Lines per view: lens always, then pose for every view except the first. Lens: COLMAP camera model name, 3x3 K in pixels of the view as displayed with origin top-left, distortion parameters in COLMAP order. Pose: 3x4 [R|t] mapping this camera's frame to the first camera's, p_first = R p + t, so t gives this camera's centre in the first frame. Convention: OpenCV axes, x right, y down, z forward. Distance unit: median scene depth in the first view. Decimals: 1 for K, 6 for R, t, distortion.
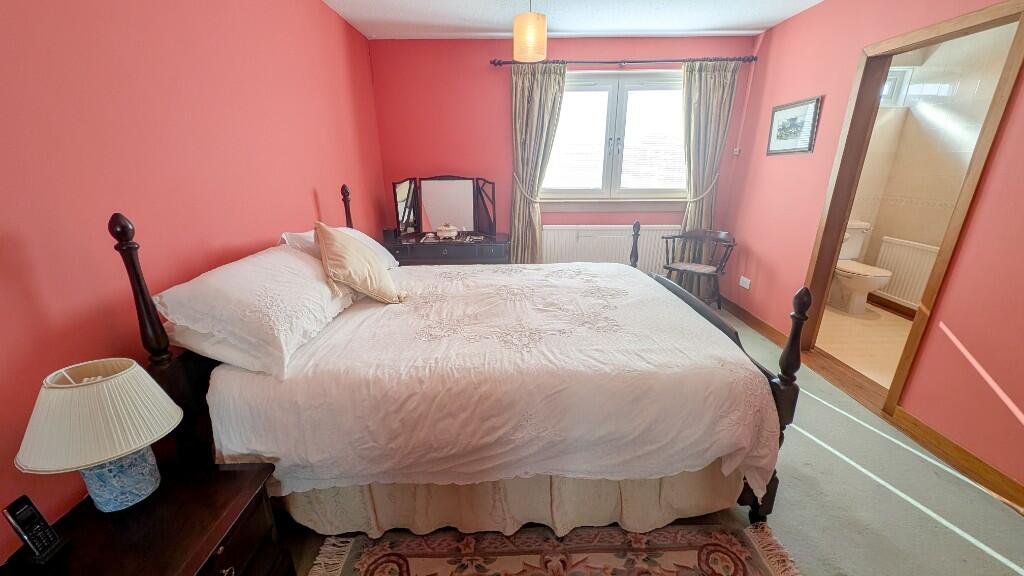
lens RADIAL K [[379.2, 0, 513.8], [0, 379.2, 285.3], [0, 0, 1]] dist [0.010726, -0.007905]
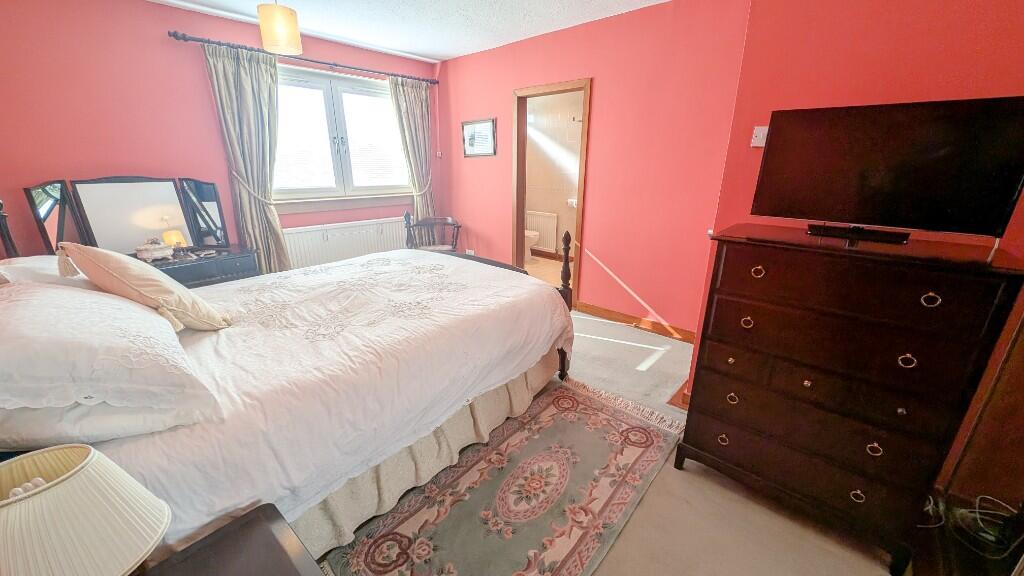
lens RADIAL K [[379.2, 0, 513.8], [0, 379.2, 285.3], [0, 0, 1]] dist [0.010726, -0.007905]
pose [[0.667451, -0.219823, 0.711468, -0.341307], [0.221342, 0.970818, 0.092306, 0.015290], [-0.710997, 0.095868, 0.696629, -0.021867]]
